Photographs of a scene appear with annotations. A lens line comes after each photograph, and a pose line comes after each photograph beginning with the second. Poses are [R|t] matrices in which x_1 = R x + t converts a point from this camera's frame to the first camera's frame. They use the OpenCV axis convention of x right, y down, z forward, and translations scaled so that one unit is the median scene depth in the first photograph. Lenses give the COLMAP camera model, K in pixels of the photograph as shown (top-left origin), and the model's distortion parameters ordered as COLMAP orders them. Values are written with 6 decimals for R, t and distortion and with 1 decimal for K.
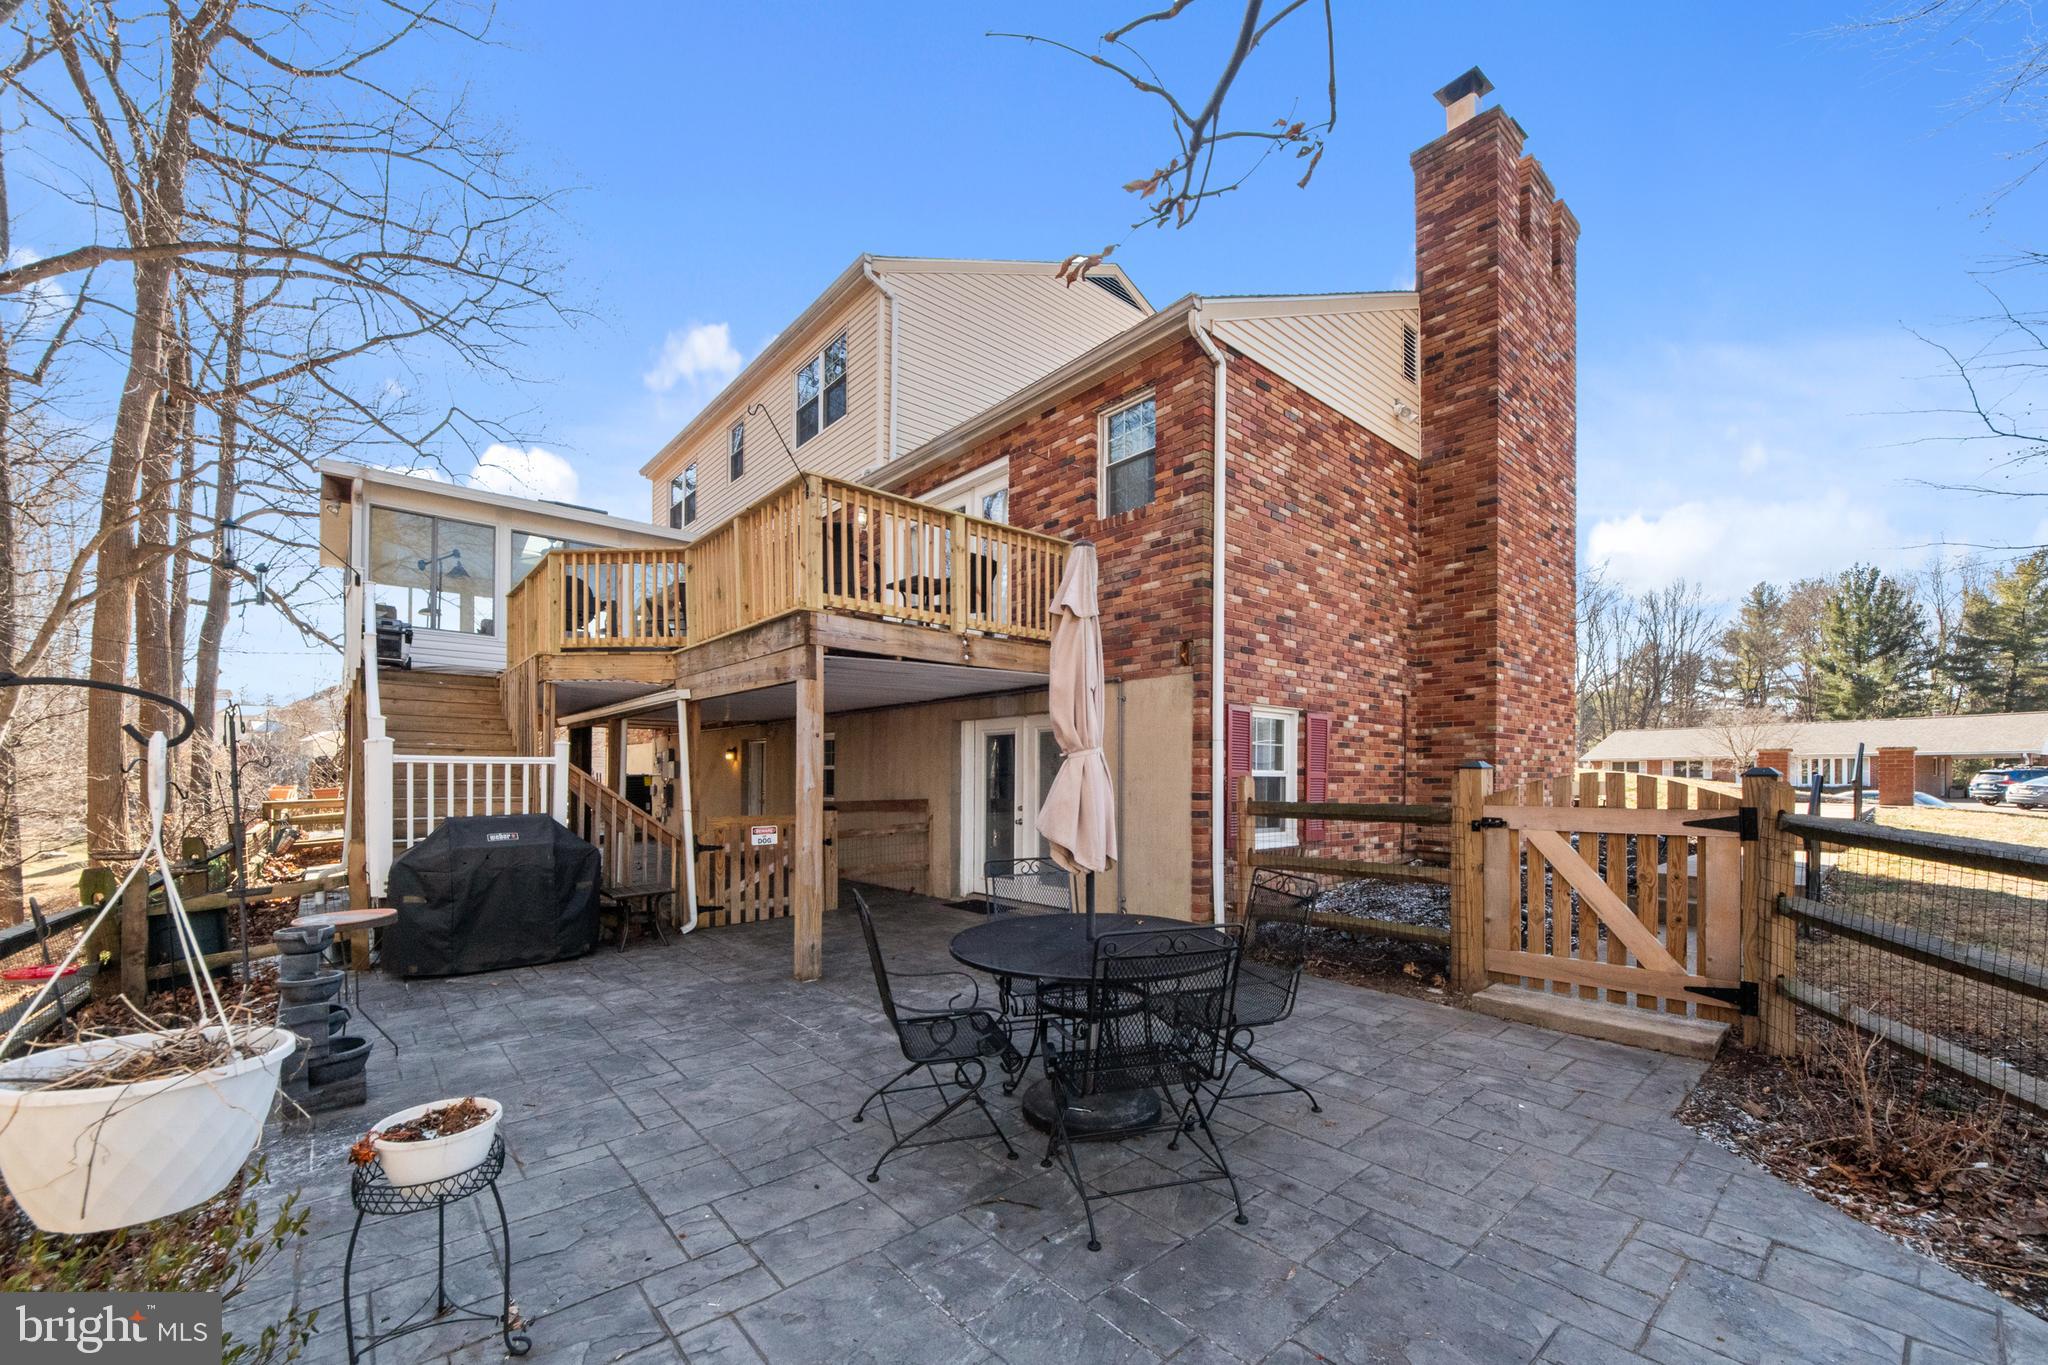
lens RADIAL K [[799.1, 0, 1030.6], [0, 799.1, 784.3], [0, 0, 1]] dist [0.000304, -0.000092]
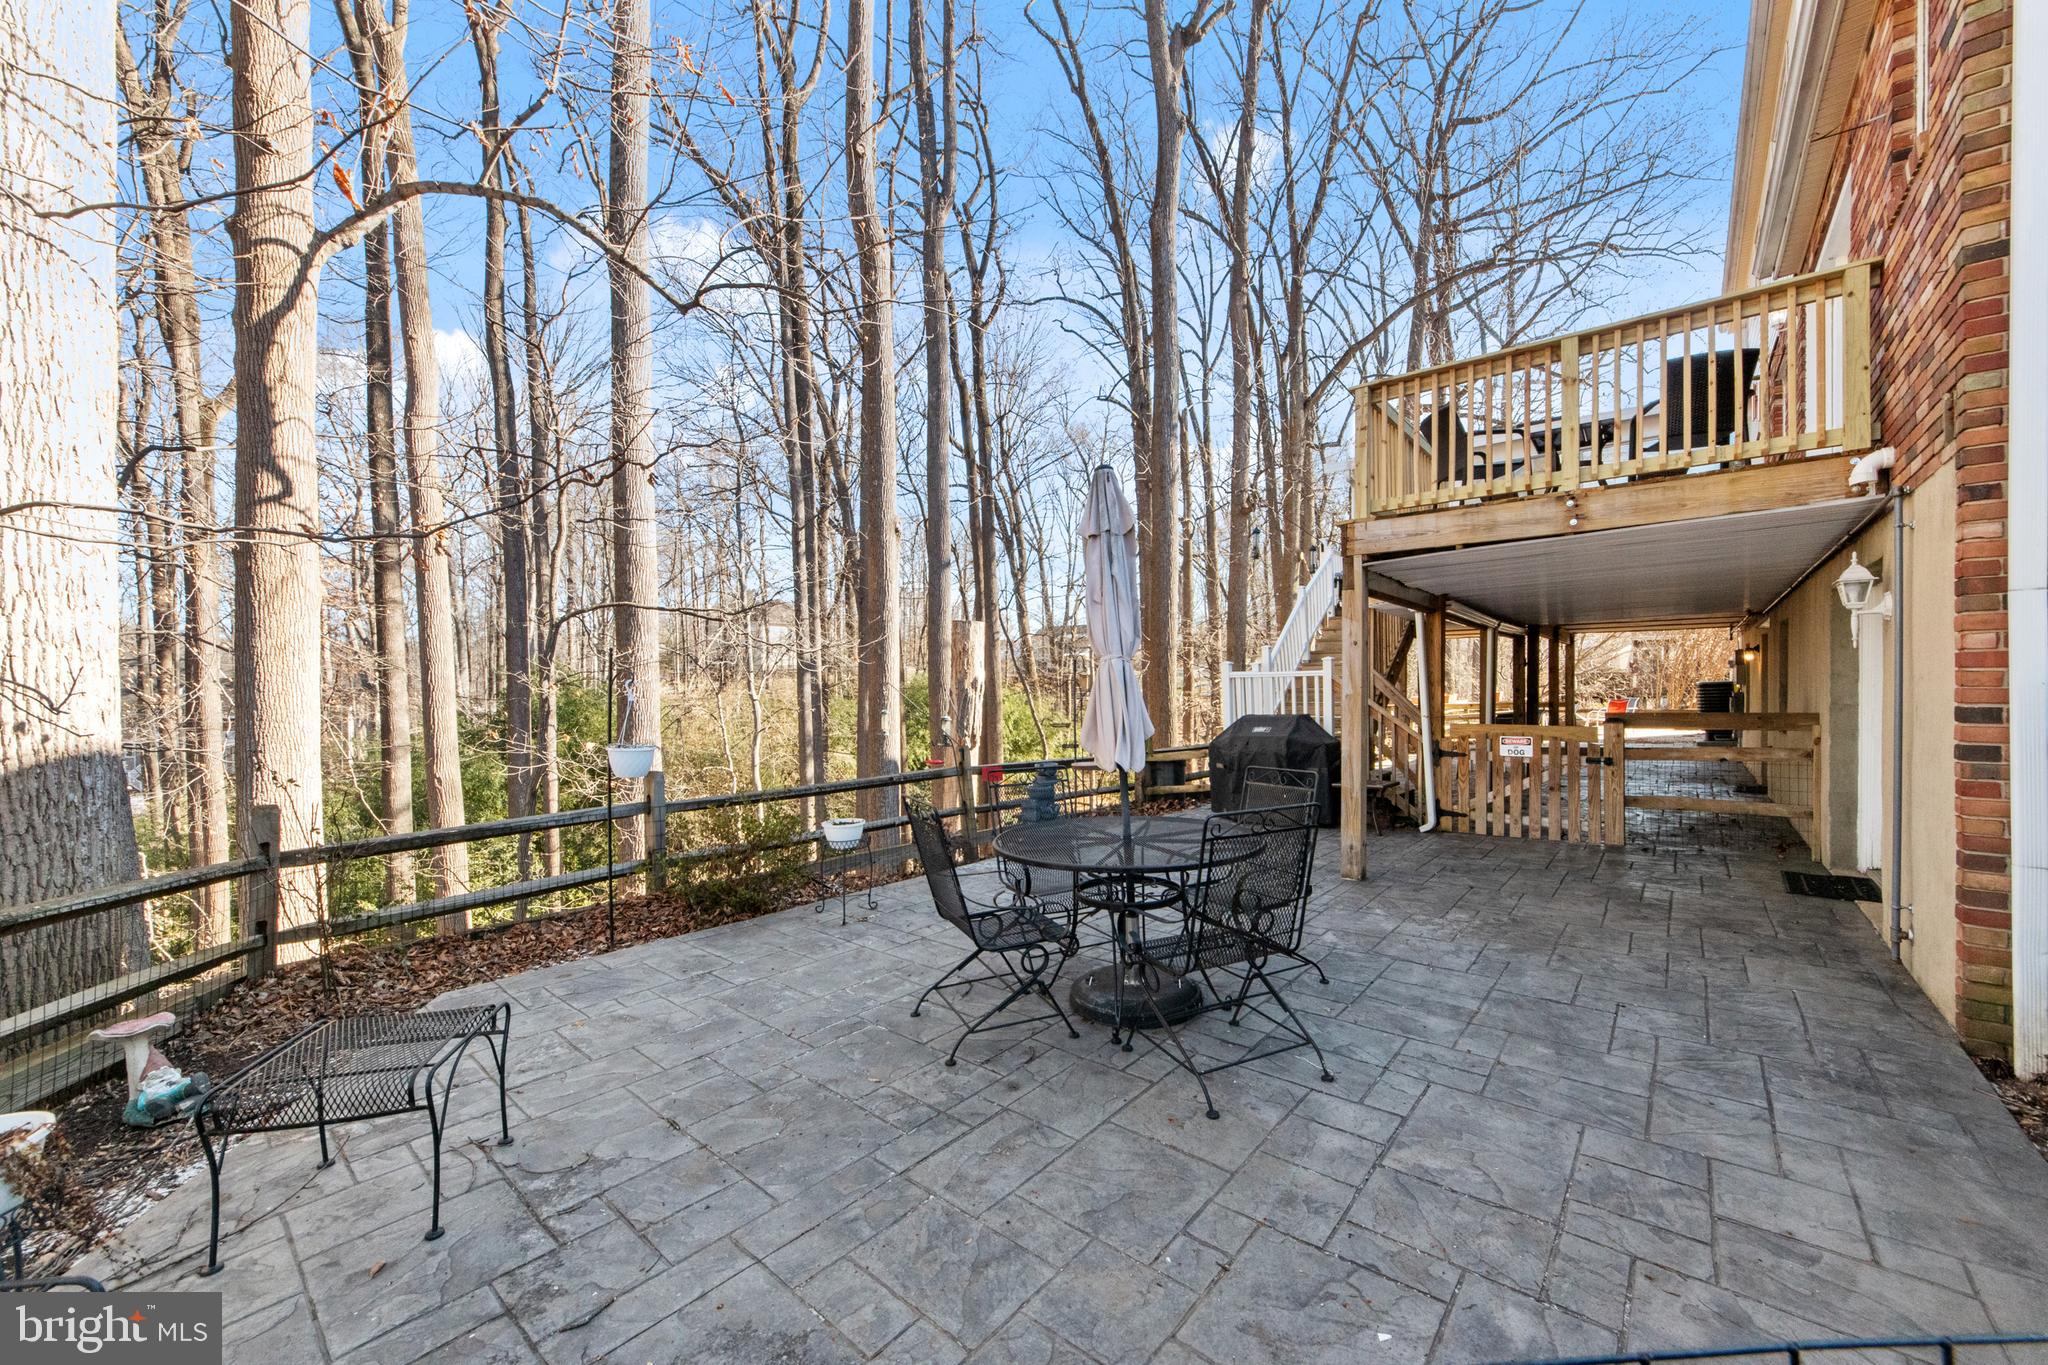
lens RADIAL K [[777.4, 0, 1055.0], [0, 777.4, 695.9], [0, 0, 1]] dist [0.001510, -0.000150]
pose [[0.164944, 0.001169, -0.986302, 0.553597], [-0.001183, 0.999999, 0.000987, 0.005934], [0.986302, 0.001004, 0.164945, 0.381999]]
